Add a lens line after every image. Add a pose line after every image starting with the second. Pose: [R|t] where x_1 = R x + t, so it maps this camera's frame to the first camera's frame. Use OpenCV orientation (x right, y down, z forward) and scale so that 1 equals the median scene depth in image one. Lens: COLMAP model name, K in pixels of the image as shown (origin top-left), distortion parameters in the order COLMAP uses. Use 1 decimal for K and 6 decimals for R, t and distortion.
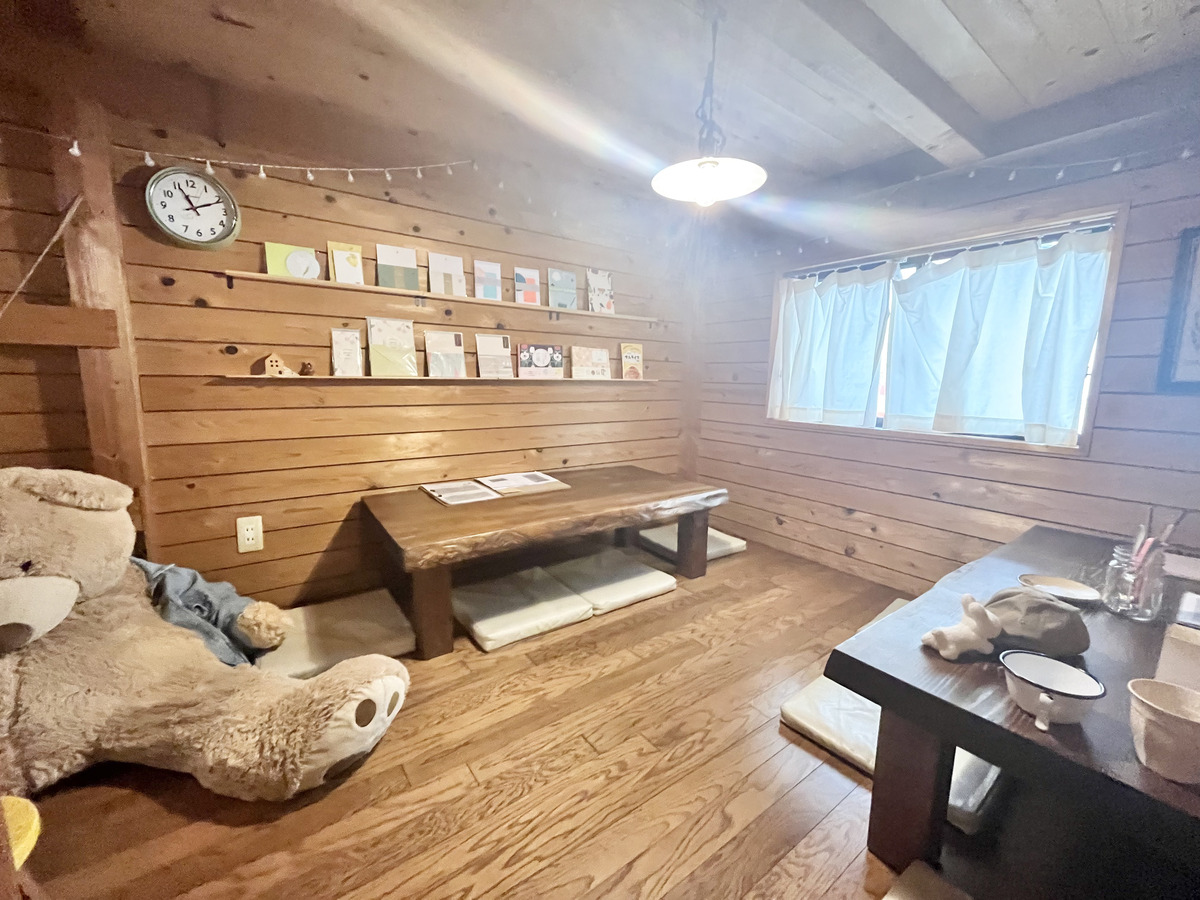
lens RADIAL K [[486.9, 0, 590.4], [0, 486.9, 445.6], [0, 0, 1]] dist [-0.009005, -0.000005]
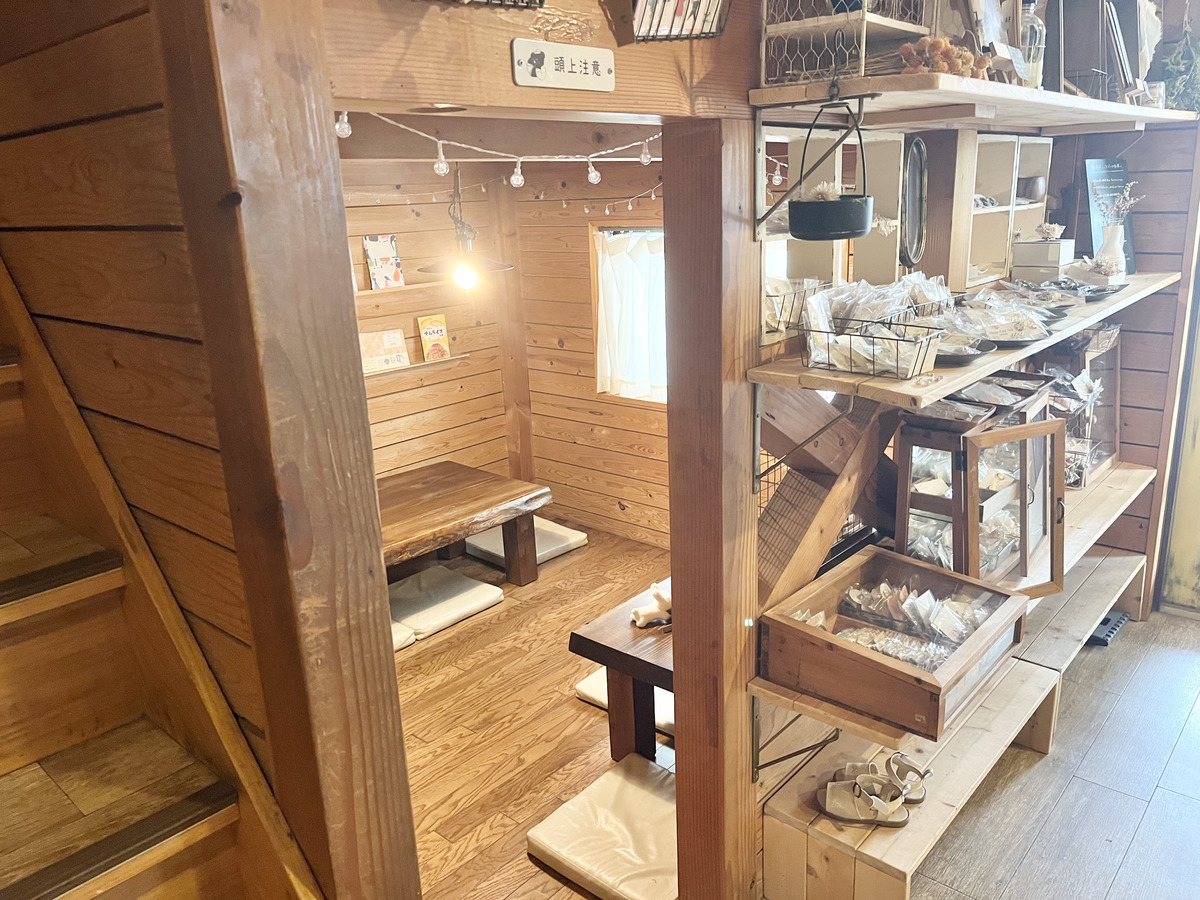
lens RADIAL K [[913.0, 0, 604.1], [0, 913.0, 442.4], [0, 0, 1]] dist [0.058712, -0.079274]
pose [[0.972226, -0.114928, 0.203885, 0.037185], [0.088305, 0.986875, 0.135207, -0.228321], [-0.216748, -0.113447, 0.969613, -0.724774]]
